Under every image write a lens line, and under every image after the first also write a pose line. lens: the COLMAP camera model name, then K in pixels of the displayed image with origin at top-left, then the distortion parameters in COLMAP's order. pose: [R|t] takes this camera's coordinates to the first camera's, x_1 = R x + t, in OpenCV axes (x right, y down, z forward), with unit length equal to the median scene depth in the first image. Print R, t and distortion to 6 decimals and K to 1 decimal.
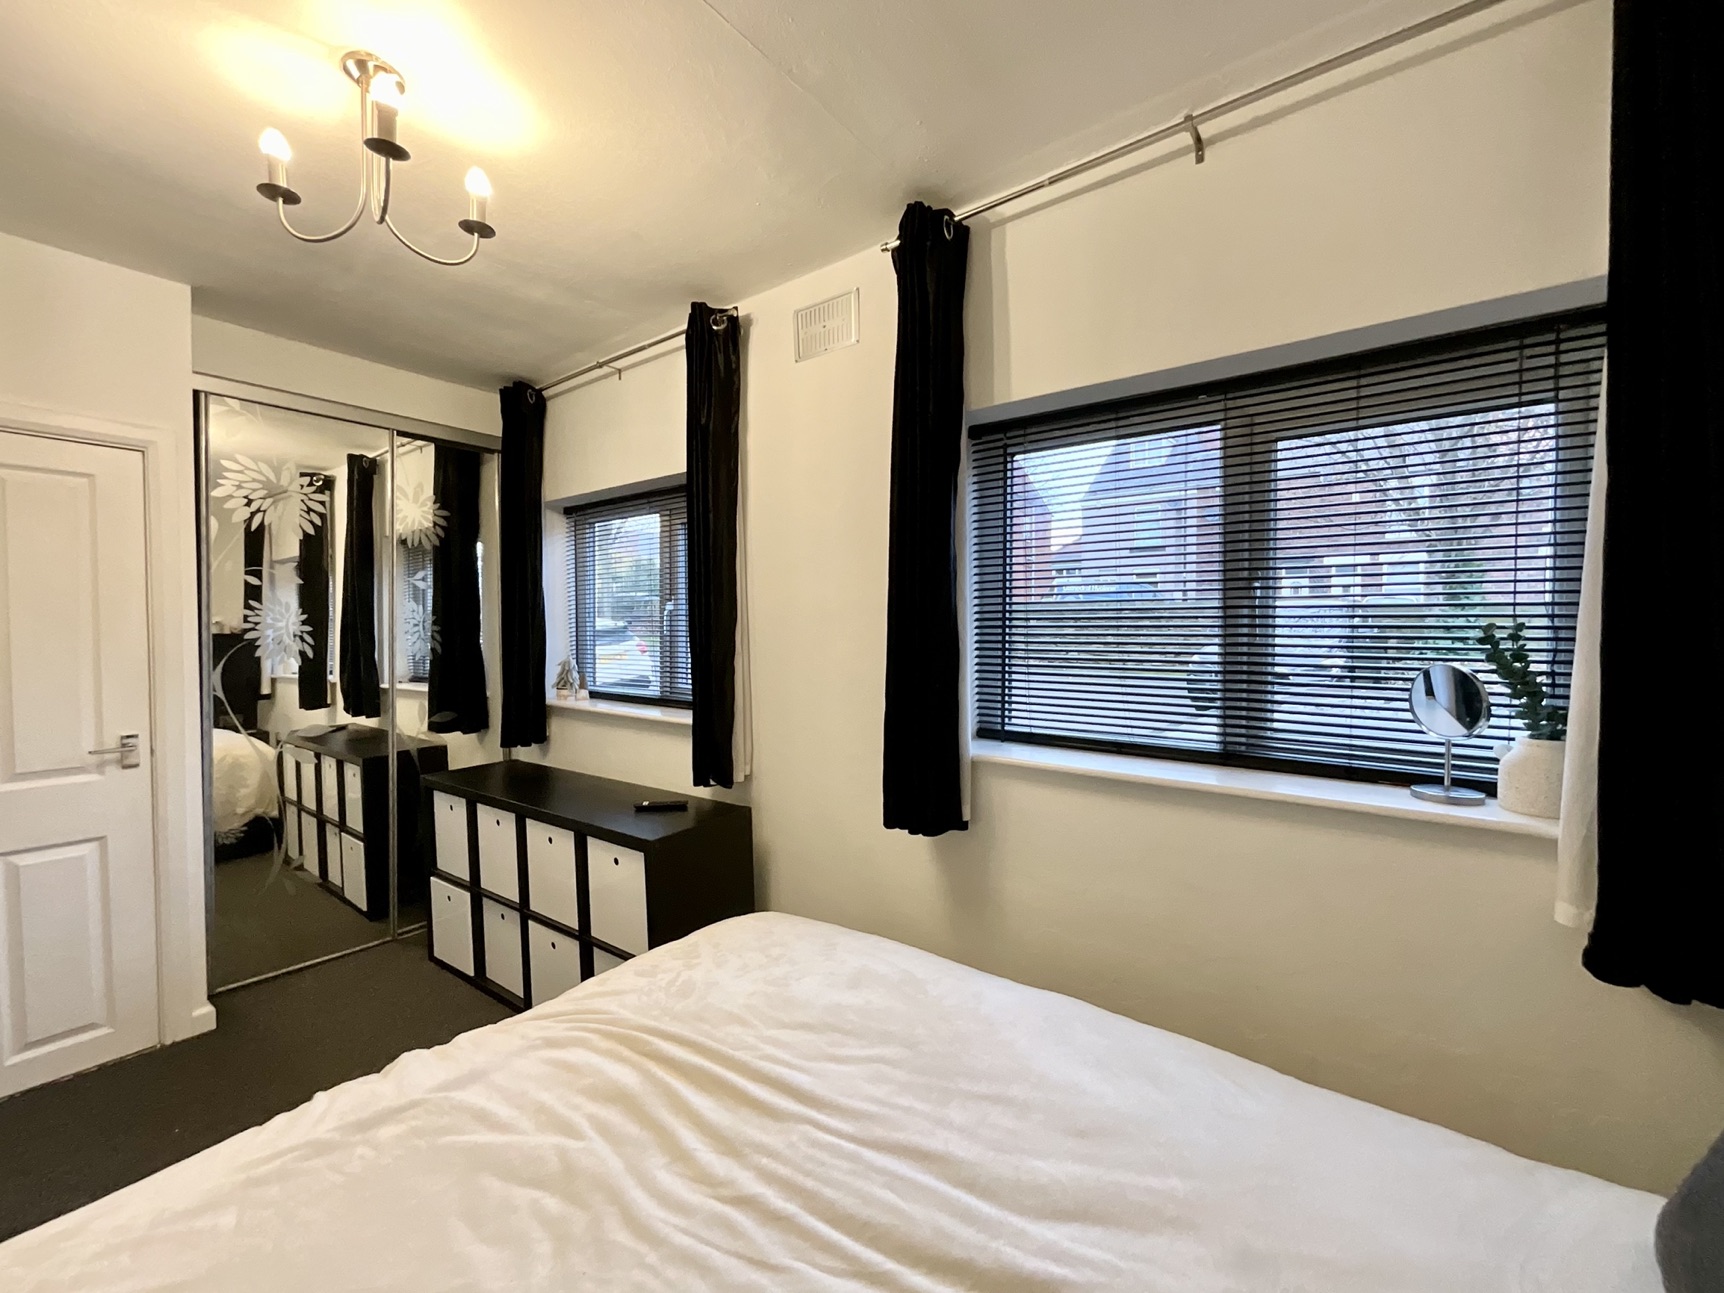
lens RADIAL K [[690.2, 0, 861.2], [0, 690.2, 660.2], [0, 0, 1]] dist [-0.034512, 0.000052]
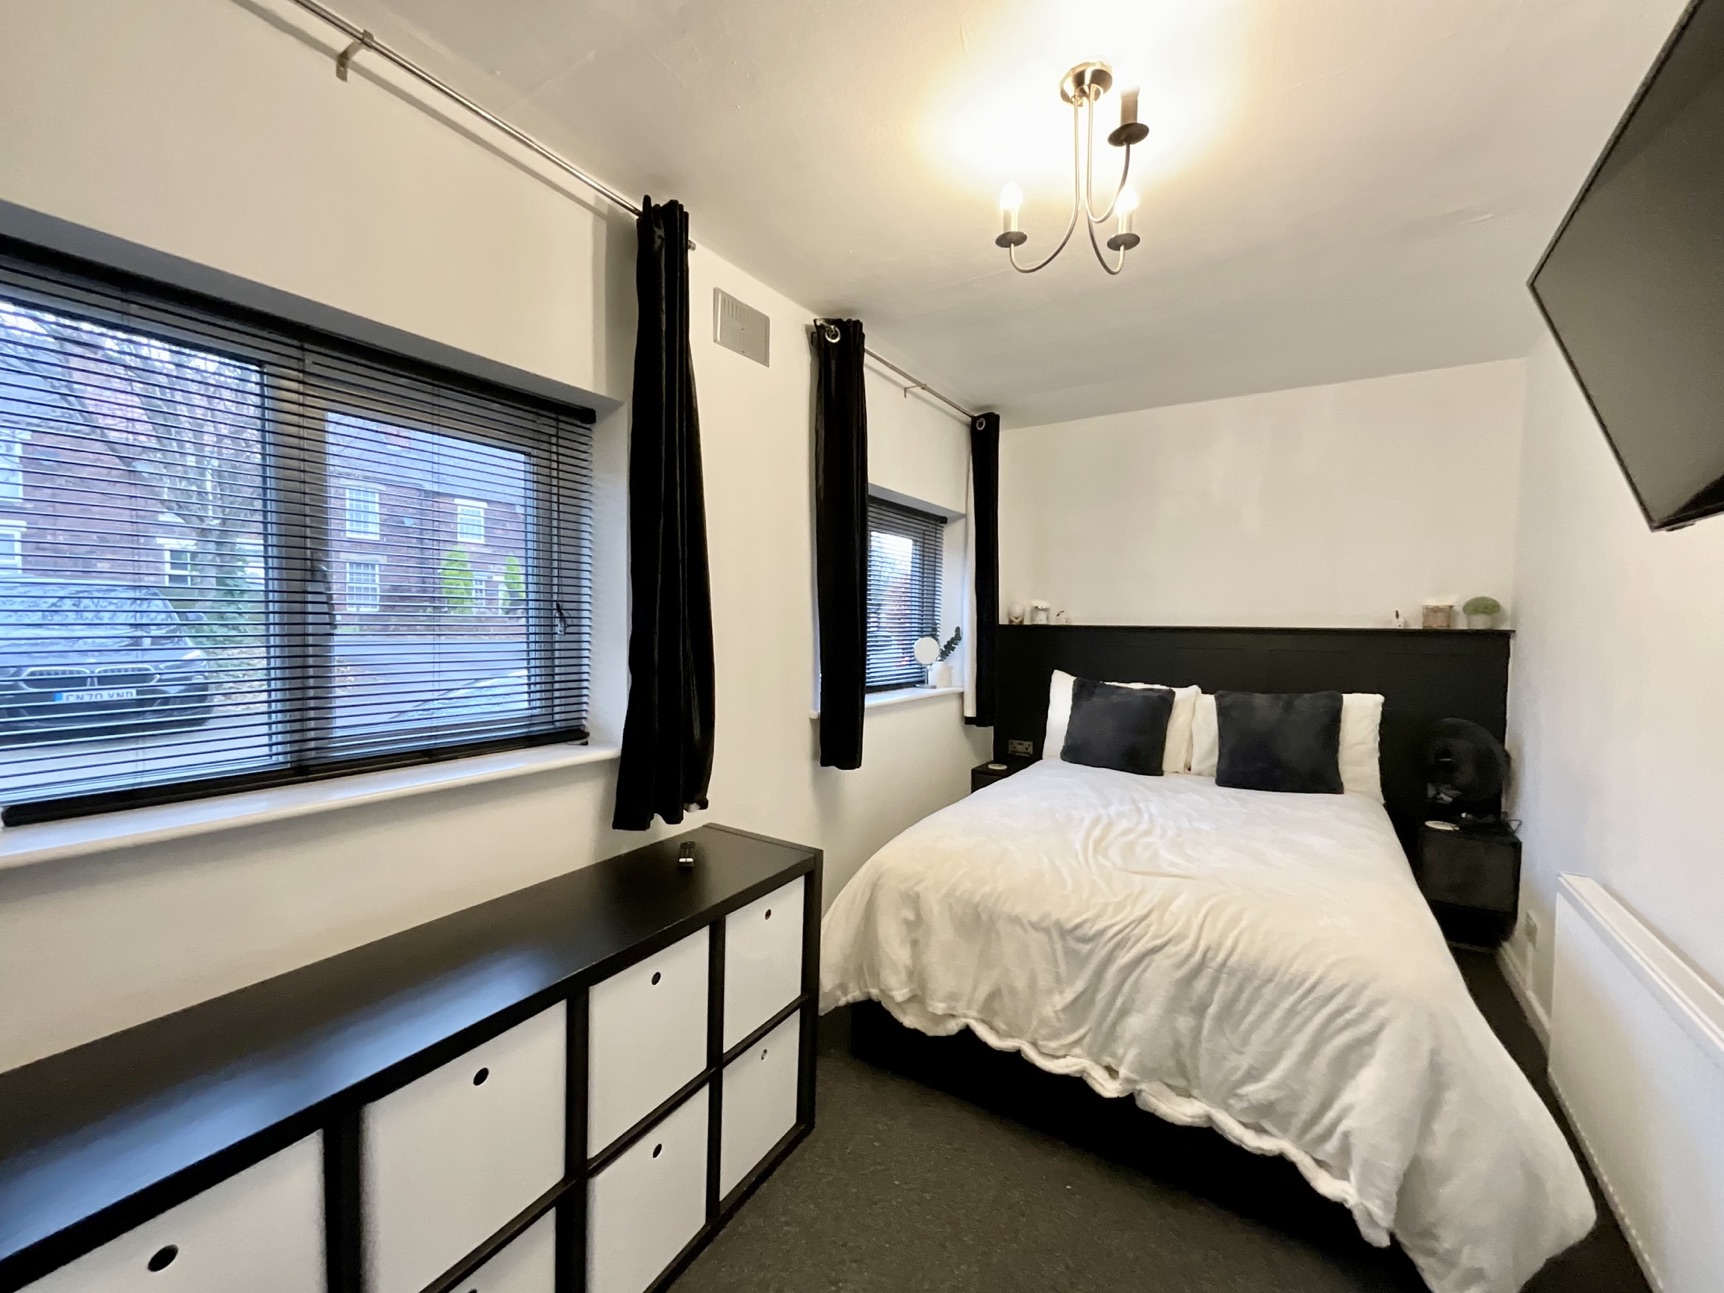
lens RADIAL K [[706.7, 0, 856.1], [0, 706.7, 651.0], [0, 0, 1]] dist [0.004000, 0.000259]
pose [[-0.092399, -0.040513, 0.994898, -1.052366], [0.015650, 0.998989, 0.042133, -0.046082], [-0.995599, 0.019463, -0.091671, 0.855079]]
